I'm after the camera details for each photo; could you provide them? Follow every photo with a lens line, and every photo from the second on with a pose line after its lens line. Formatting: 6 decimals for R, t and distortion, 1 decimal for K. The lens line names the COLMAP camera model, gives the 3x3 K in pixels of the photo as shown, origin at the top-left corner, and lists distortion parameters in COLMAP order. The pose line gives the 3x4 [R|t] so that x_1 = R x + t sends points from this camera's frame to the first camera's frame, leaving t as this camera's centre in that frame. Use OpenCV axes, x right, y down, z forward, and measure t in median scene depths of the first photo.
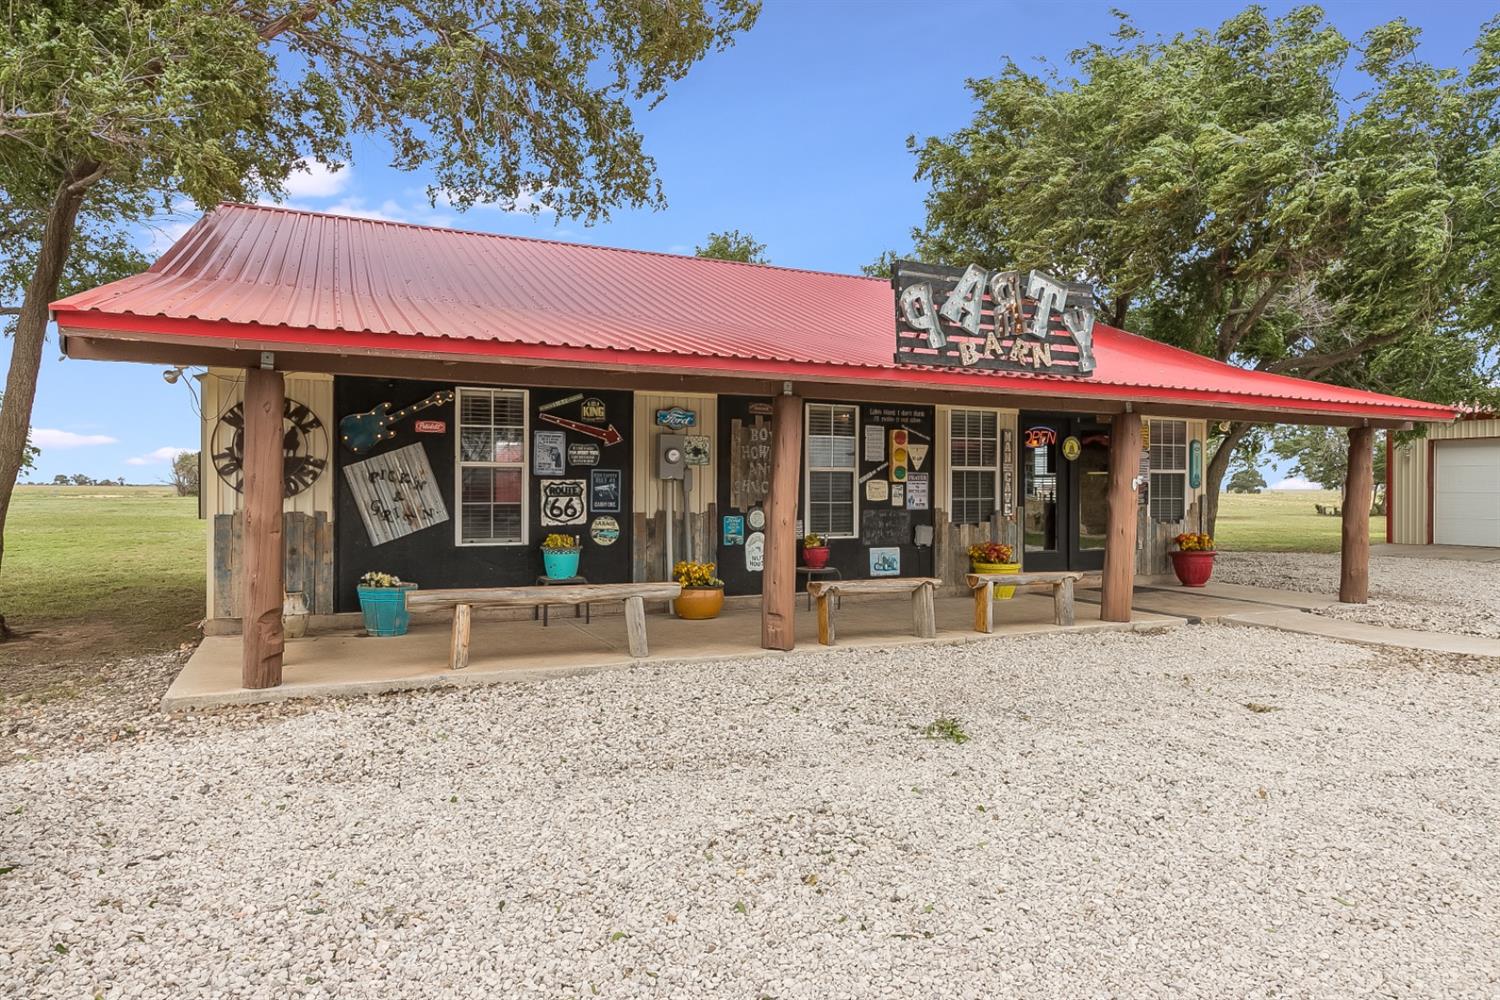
lens RADIAL K [[899.8, 0, 749.0], [0, 899.8, 504.4], [0, 0, 1]] dist [-0.027495, 0.000198]
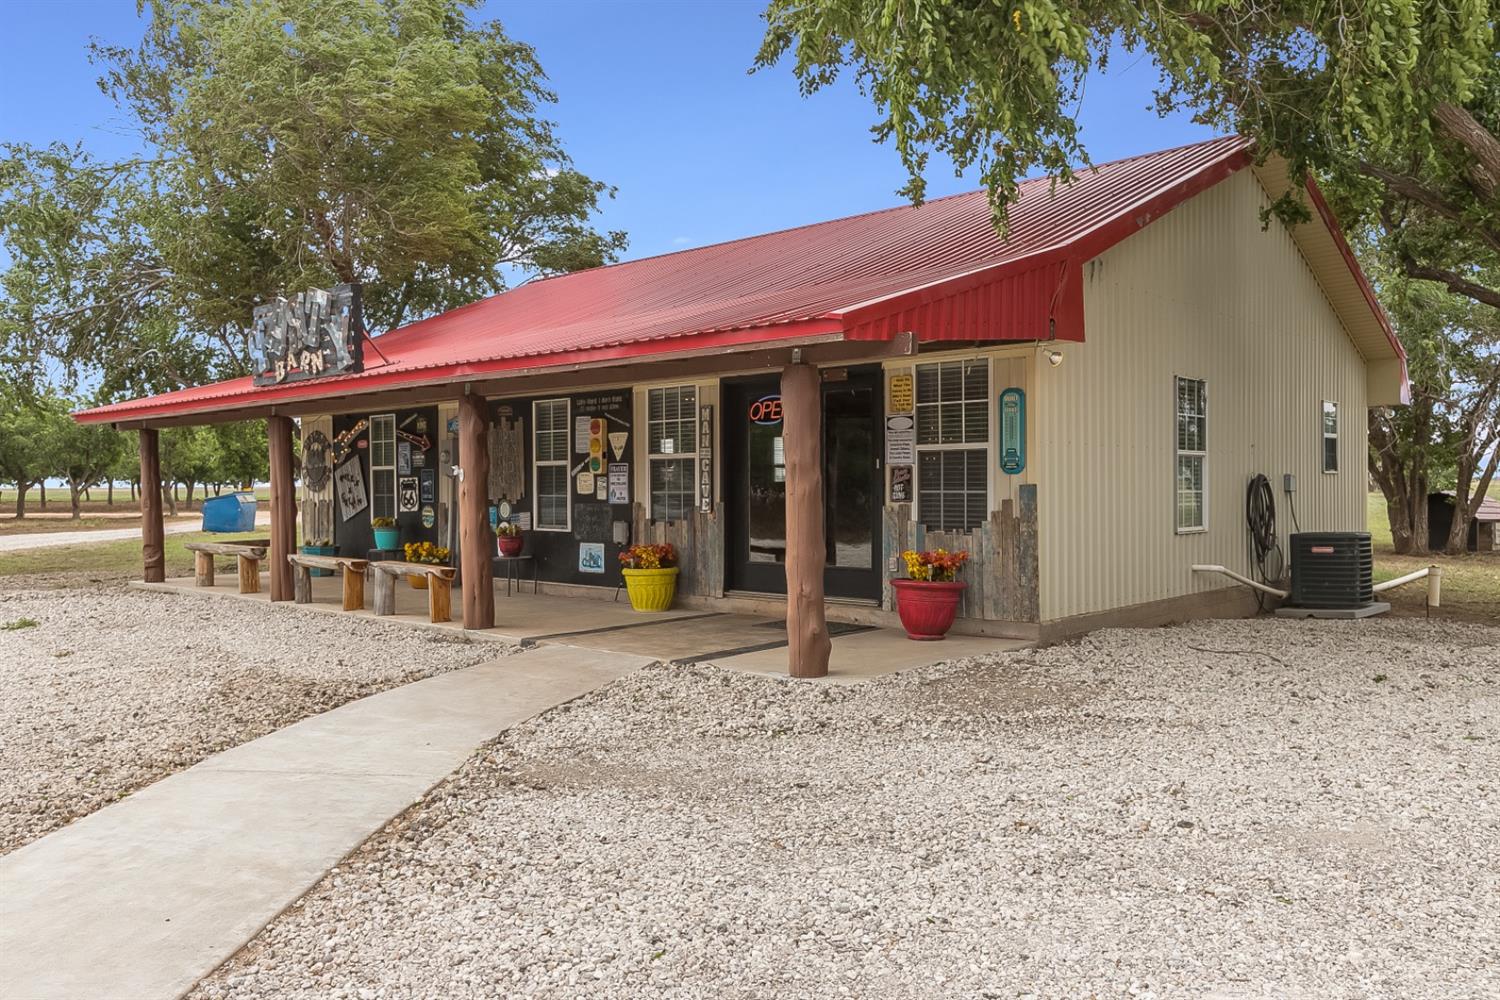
lens RADIAL K [[1154.1, 0, 750.0], [0, 1154.1, 500.0], [0, 0, 1]] dist [-0.000339, 0.000136]
pose [[0.380892, 0.005773, -0.924602, 1.457972], [-0.007807, 0.999965, 0.003028, -0.003062], [0.924587, 0.006065, 0.380923, 0.747061]]
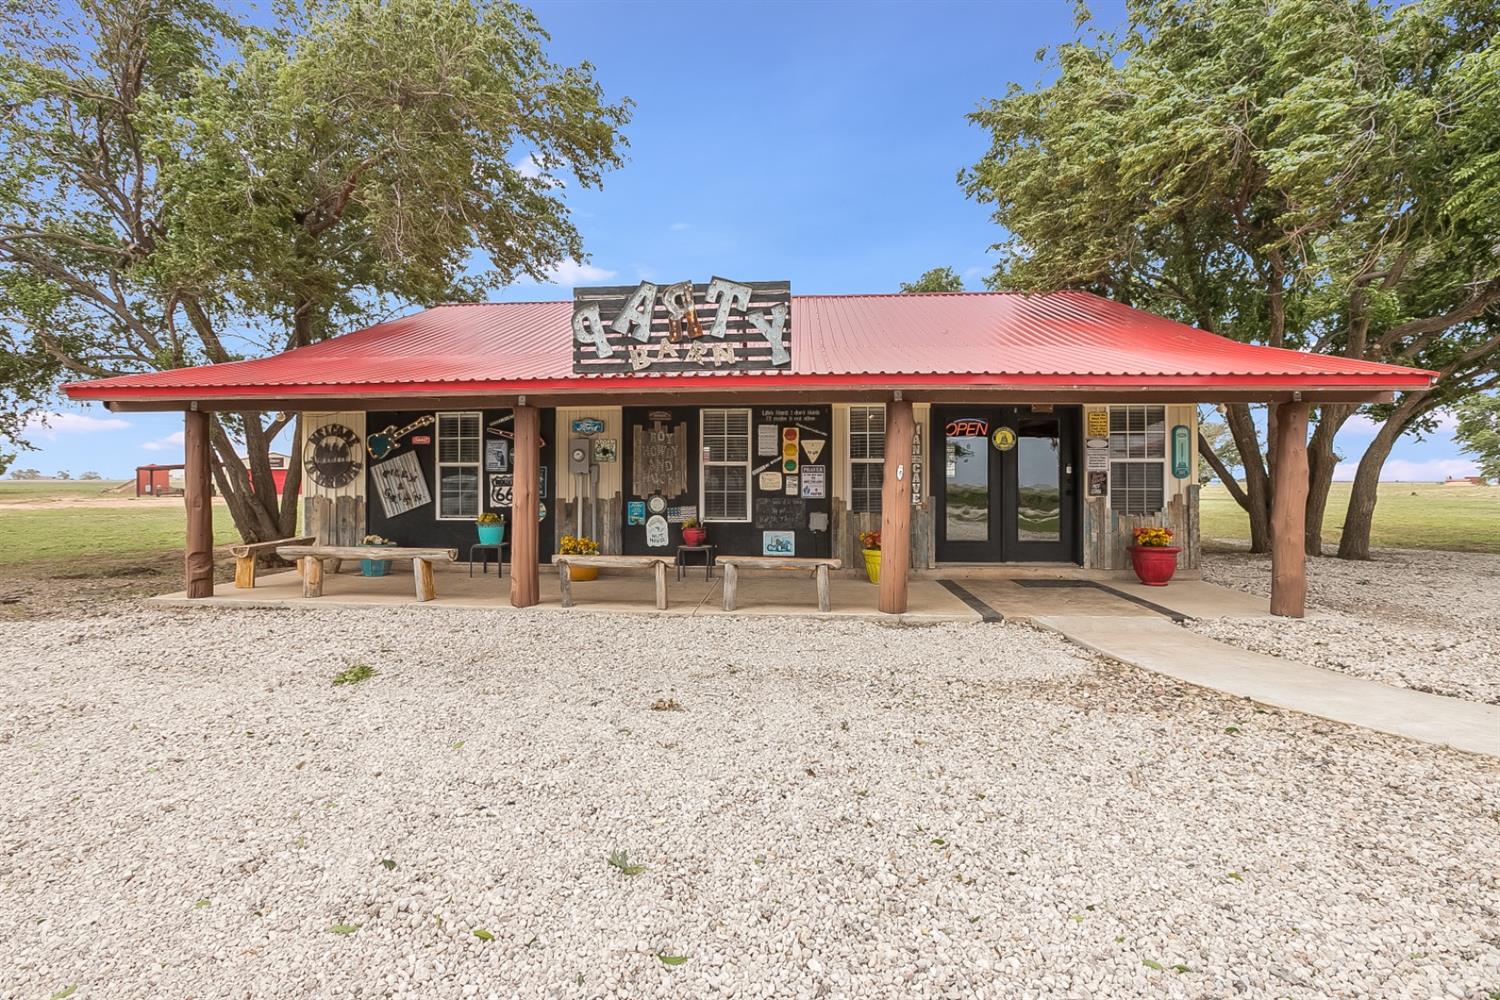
lens RADIAL K [[689.5, 0, 747.7], [0, 689.5, 496.6], [0, 0, 1]] dist [-0.070303, 0.039390]
pose [[0.872297, 0.007760, -0.488915, 0.590565], [-0.005361, 0.999966, 0.006307, -0.001400], [0.488947, -0.002880, 0.872309, 0.235185]]
